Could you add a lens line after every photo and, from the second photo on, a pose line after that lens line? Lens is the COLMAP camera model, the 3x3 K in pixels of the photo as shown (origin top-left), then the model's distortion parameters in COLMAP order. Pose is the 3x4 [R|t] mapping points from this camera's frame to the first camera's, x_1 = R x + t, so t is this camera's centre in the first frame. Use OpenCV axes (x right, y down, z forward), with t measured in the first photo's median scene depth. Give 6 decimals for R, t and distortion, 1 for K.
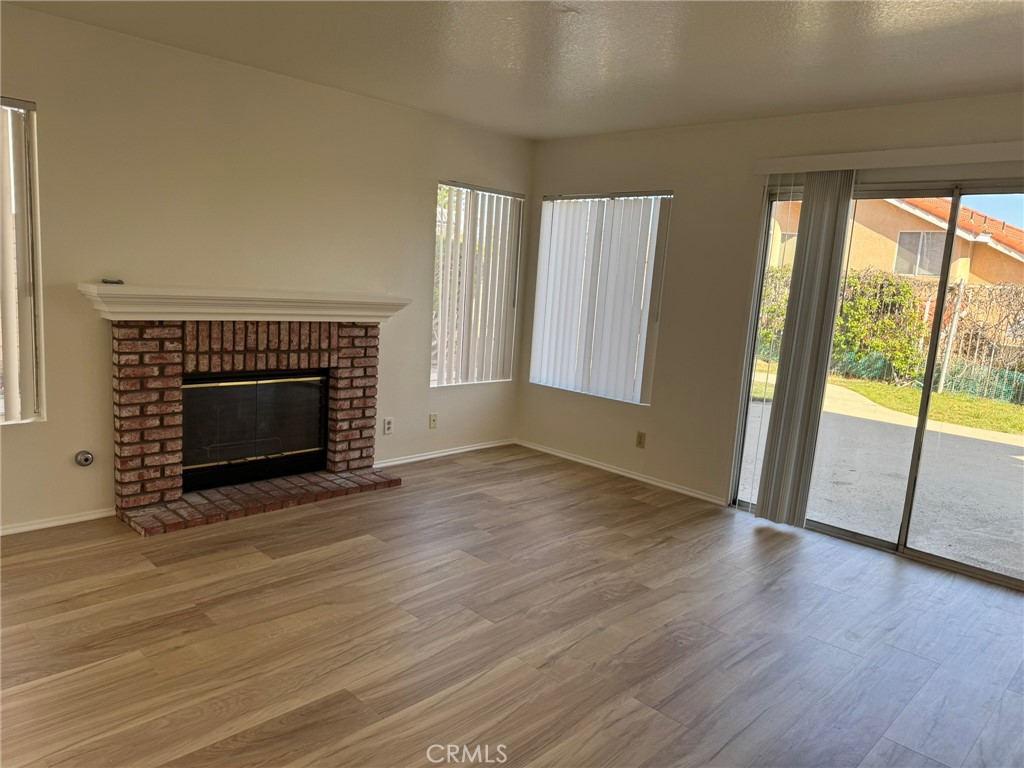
lens RADIAL K [[705.7, 0, 518.9], [0, 705.7, 385.5], [0, 0, 1]] dist [0.083284, -0.106530]
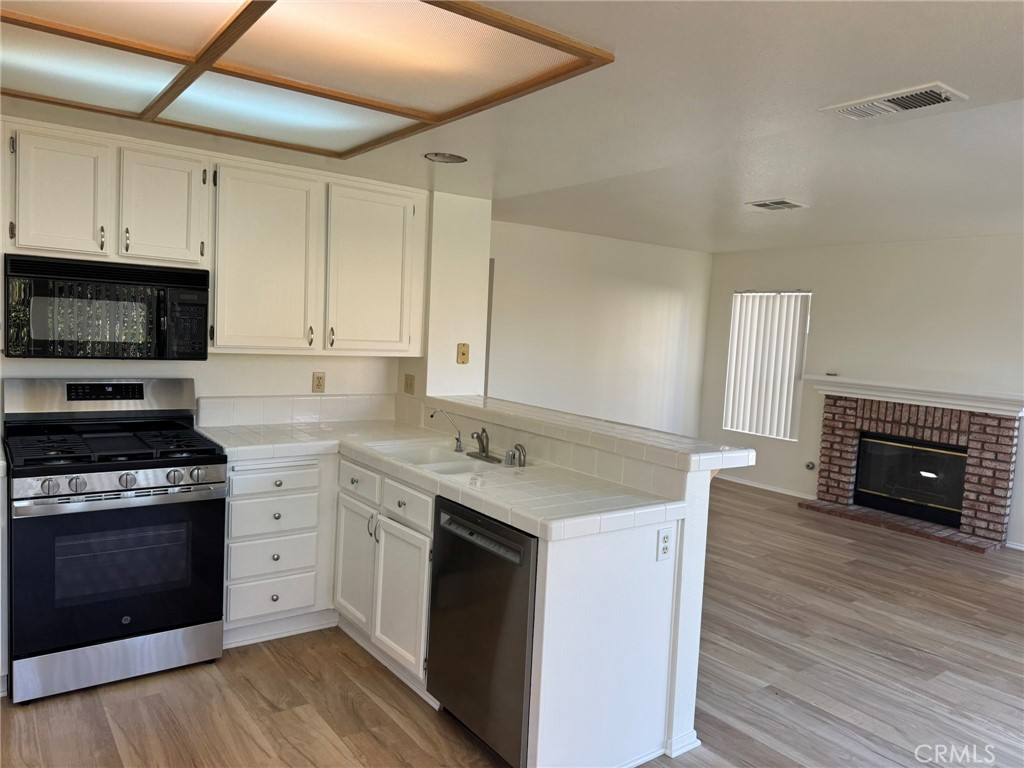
lens RADIAL K [[714.6, 0, 514.4], [0, 714.6, 385.3], [0, 0, 1]] dist [0.007828, -0.016757]
pose [[-0.142536, 0.009985, -0.989739, 1.184733], [-0.209625, 0.976962, 0.040045, -0.015561], [0.967337, 0.213182, -0.137159, 0.391175]]
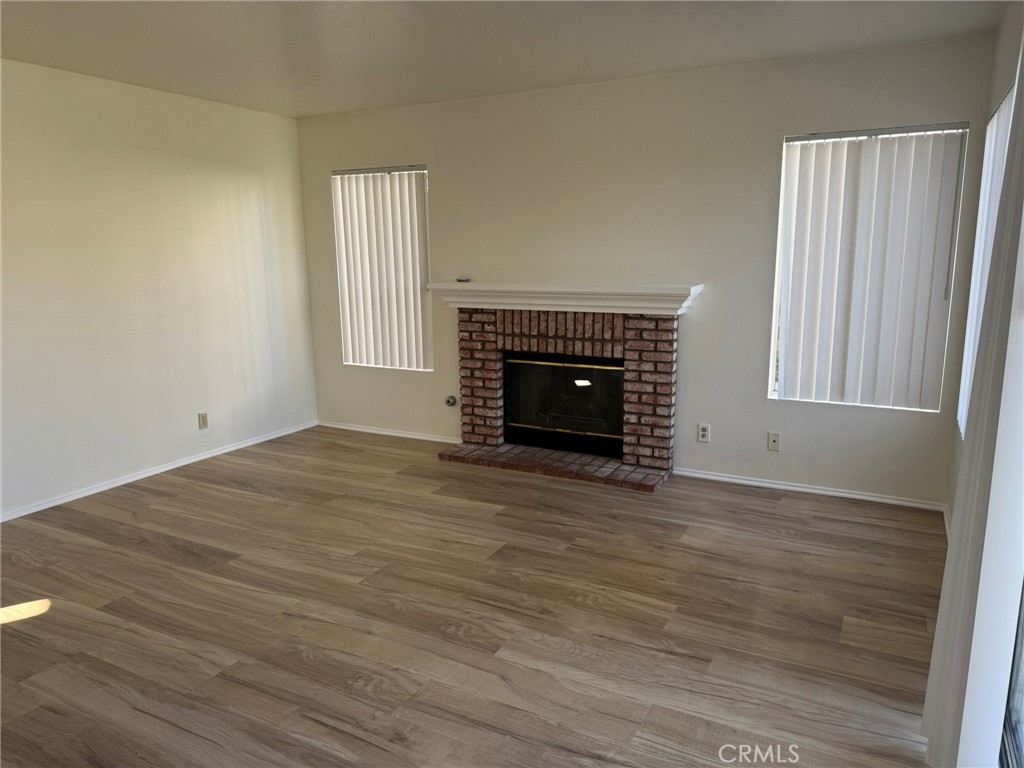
lens RADIAL K [[705.7, 0, 502.0], [0, 705.7, 382.0], [0, 0, 1]] dist [0.083284, -0.106530]
pose [[0.276975, 0.110161, -0.954541, 0.694003], [-0.115916, 0.989982, 0.080616, -0.057130], [0.953860, 0.088318, 0.286970, 0.582823]]
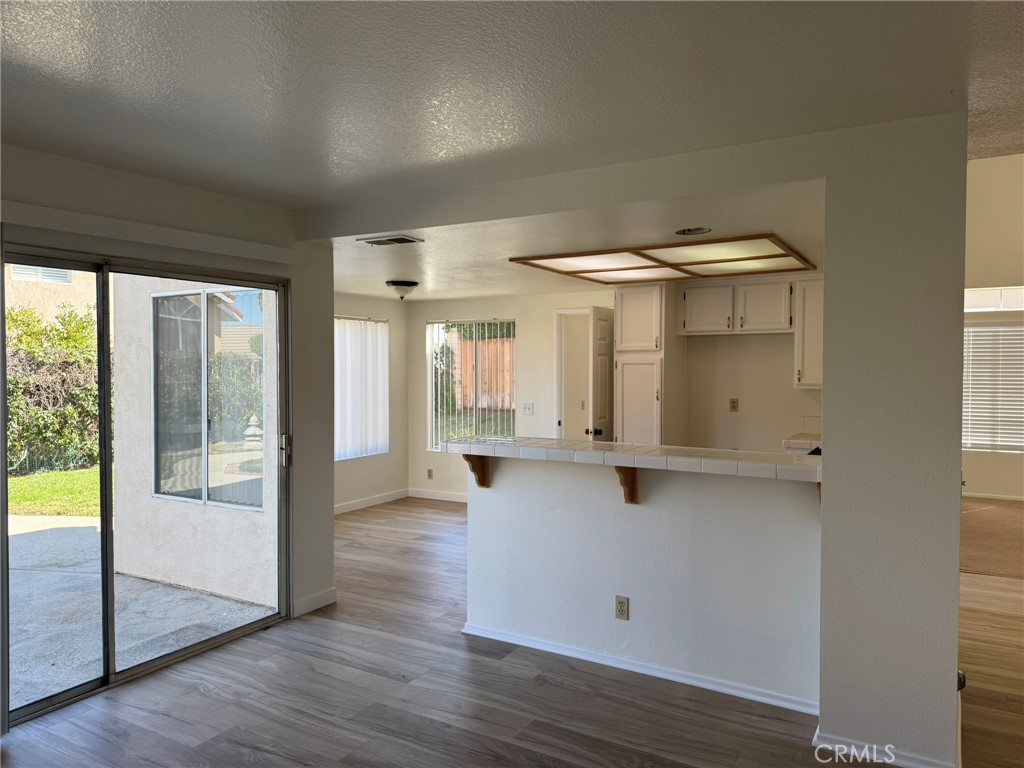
lens RADIAL K [[705.7, 0, 504.6], [0, 705.7, 388.1], [0, 0, 1]] dist [0.083284, -0.106530]
pose [[-0.232902, -0.085685, 0.968718, -0.340804], [0.136940, 0.983297, 0.119898, -0.137181], [-0.962811, 0.160580, -0.217278, 0.629567]]
